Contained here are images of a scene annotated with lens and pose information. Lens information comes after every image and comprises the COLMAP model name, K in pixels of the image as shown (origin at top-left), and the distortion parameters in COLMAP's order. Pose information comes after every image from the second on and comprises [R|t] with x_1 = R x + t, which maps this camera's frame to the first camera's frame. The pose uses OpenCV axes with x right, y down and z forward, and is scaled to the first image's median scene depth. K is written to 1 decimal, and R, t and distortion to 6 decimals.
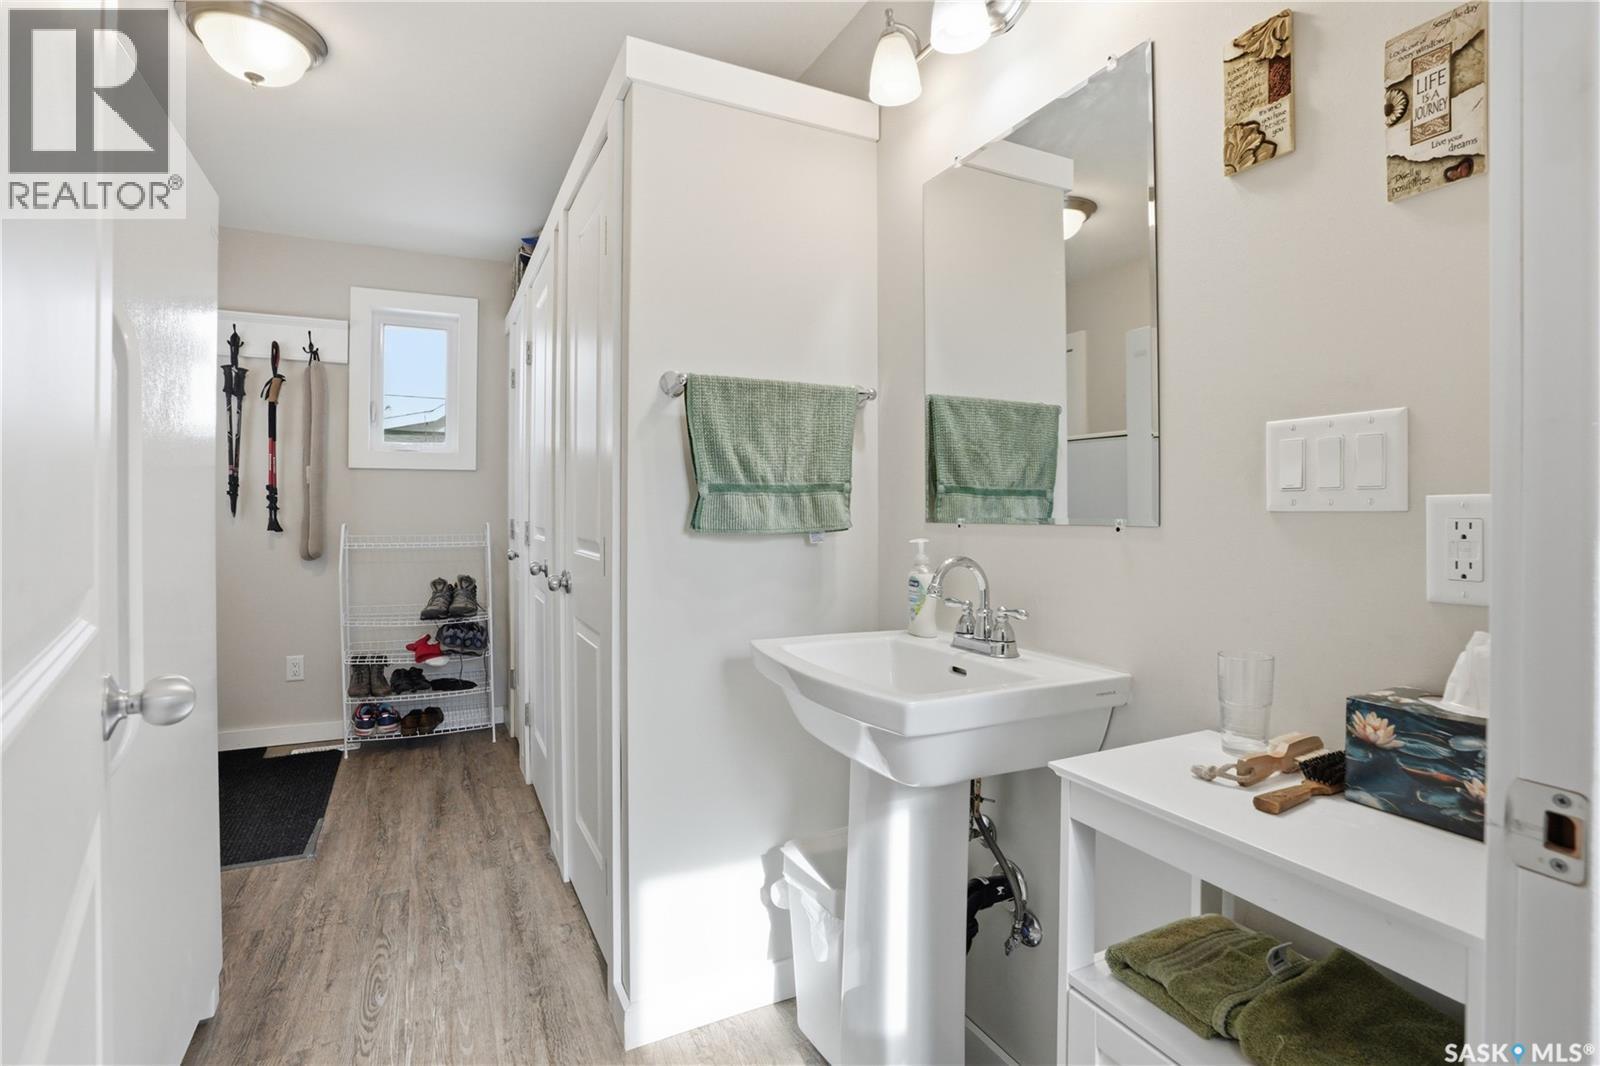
lens RADIAL K [[769.7, 0, 796.5], [0, 769.7, 501.4], [0, 0, 1]] dist [-0.054940, 0.021631]
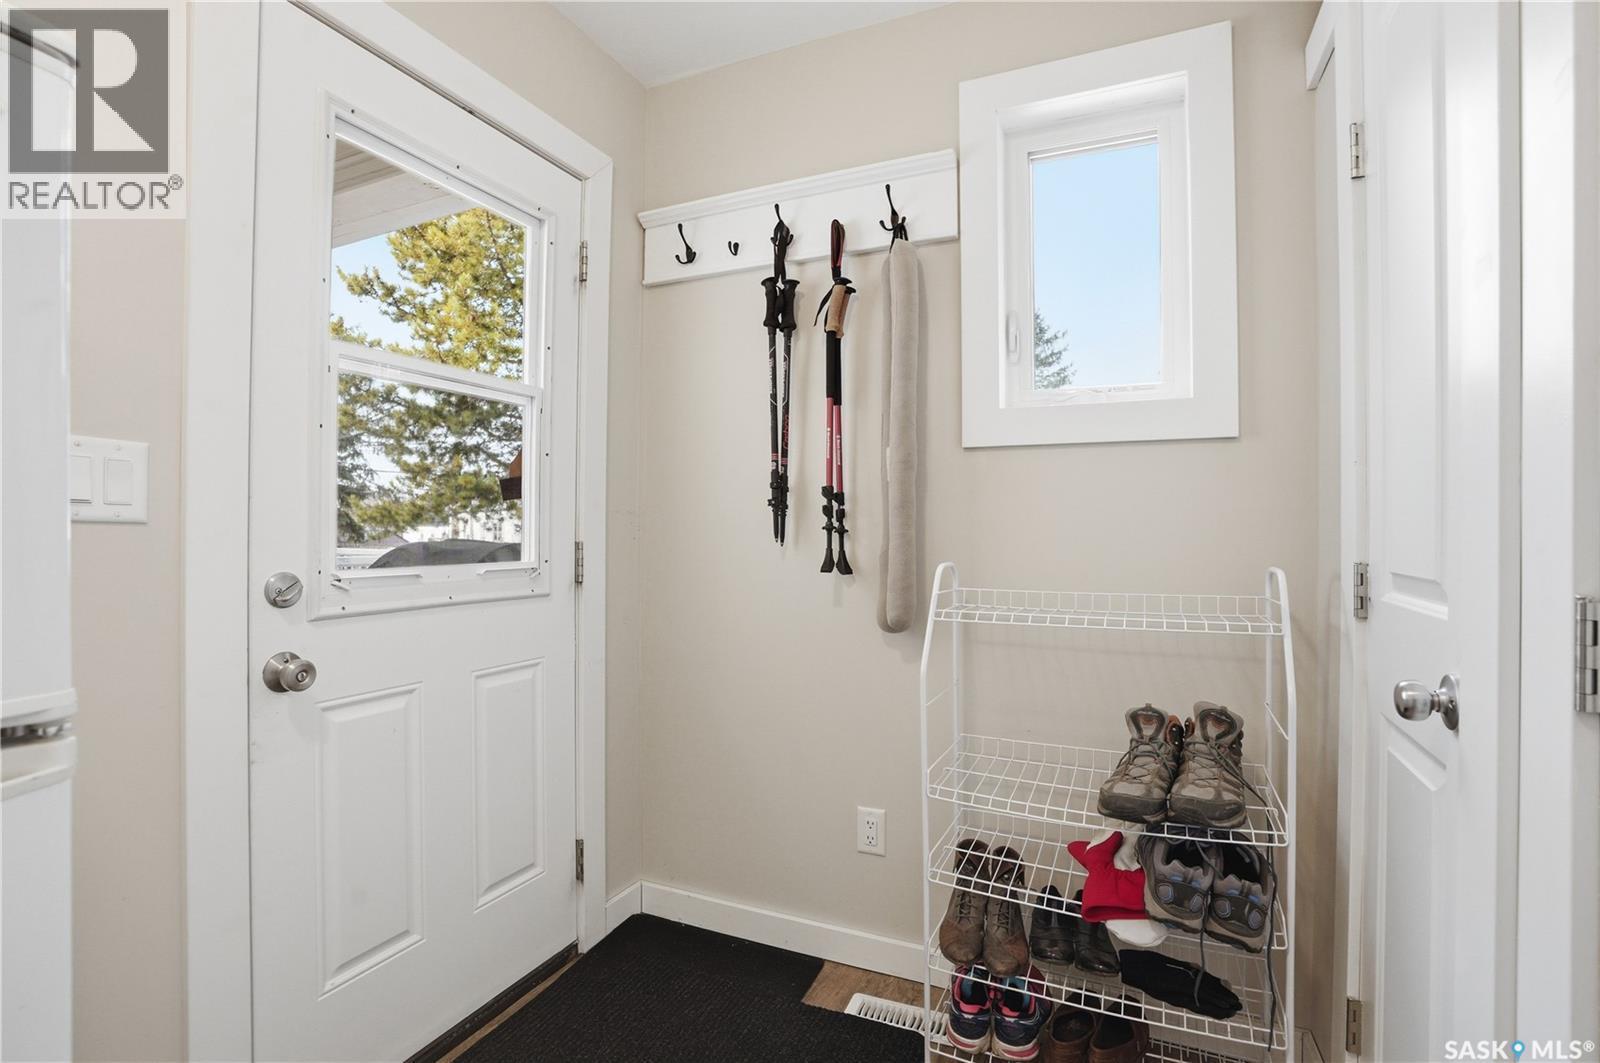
lens RADIAL K [[745.5, 0, 804.7], [0, 745.5, 525.2], [0, 0, 1]] dist [-0.065498, 0.027951]
pose [[0.631564, -0.004048, -0.775313, -0.299489], [0.001294, 0.999990, -0.004167, 0.007730], [0.775322, 0.001629, 0.631564, 0.649969]]
